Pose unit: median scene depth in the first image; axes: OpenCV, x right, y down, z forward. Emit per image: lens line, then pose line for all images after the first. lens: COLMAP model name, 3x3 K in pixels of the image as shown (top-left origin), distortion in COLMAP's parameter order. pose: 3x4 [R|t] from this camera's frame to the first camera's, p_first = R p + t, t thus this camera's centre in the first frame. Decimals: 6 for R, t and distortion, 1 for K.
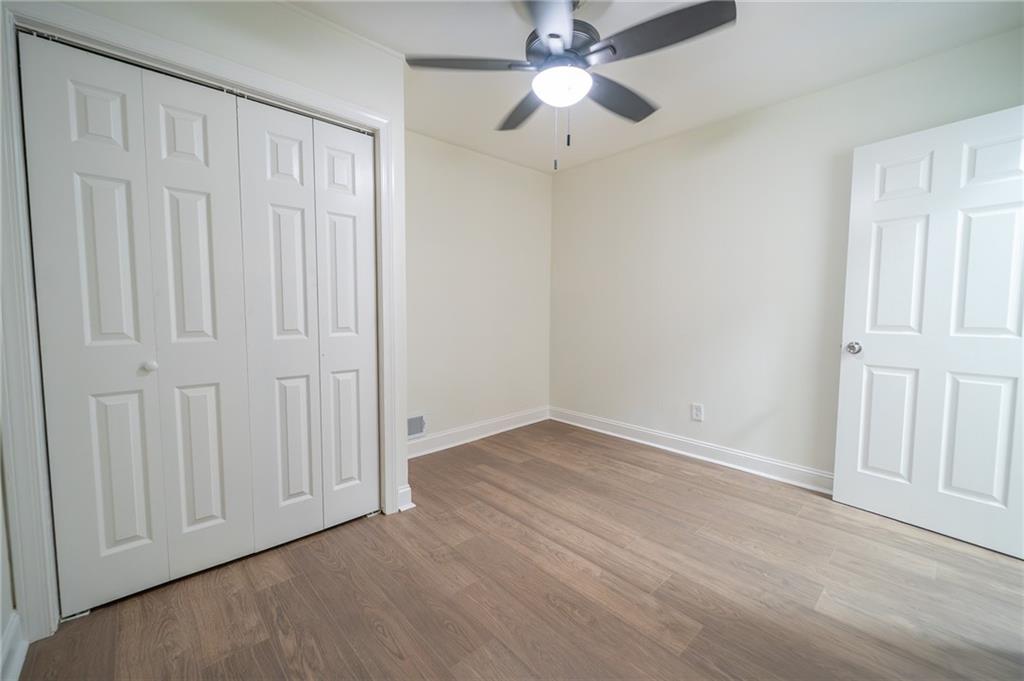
lens RADIAL K [[408.9, 0, 513.1], [0, 408.9, 336.1], [0, 0, 1]] dist [-0.000853, -0.000124]
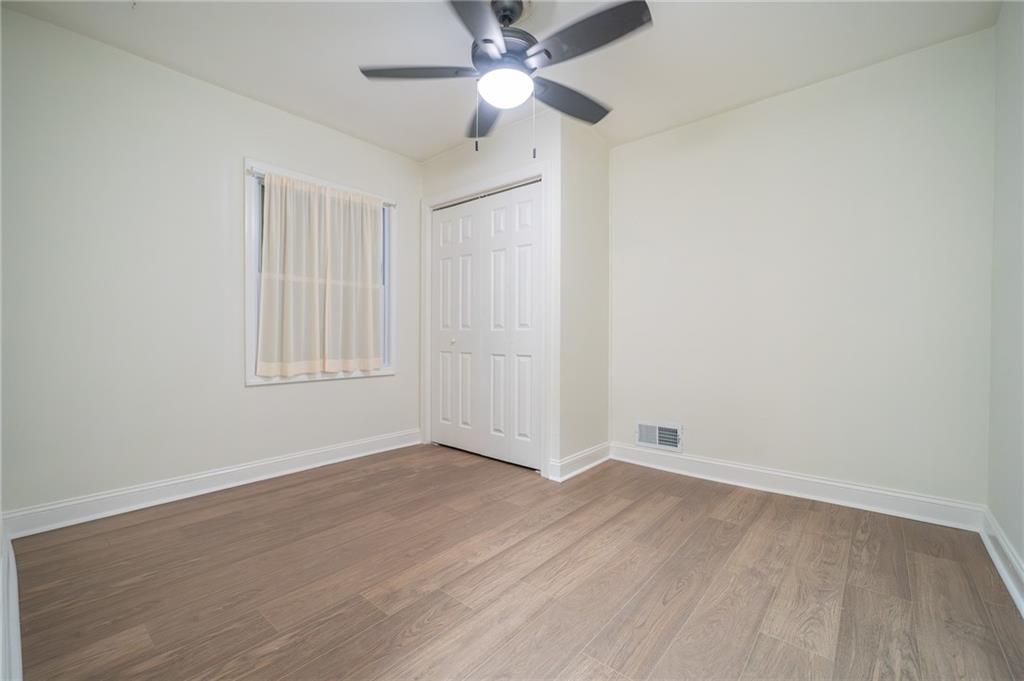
lens RADIAL K [[428.5, 0, 511.2], [0, 428.5, 338.5], [0, 0, 1]] dist [-0.000064, -0.000024]
pose [[0.111323, 0.002849, -0.993780, 0.994752], [-0.070632, 0.997490, -0.005053, 0.036357], [0.991271, 0.070755, 0.111245, 0.755435]]
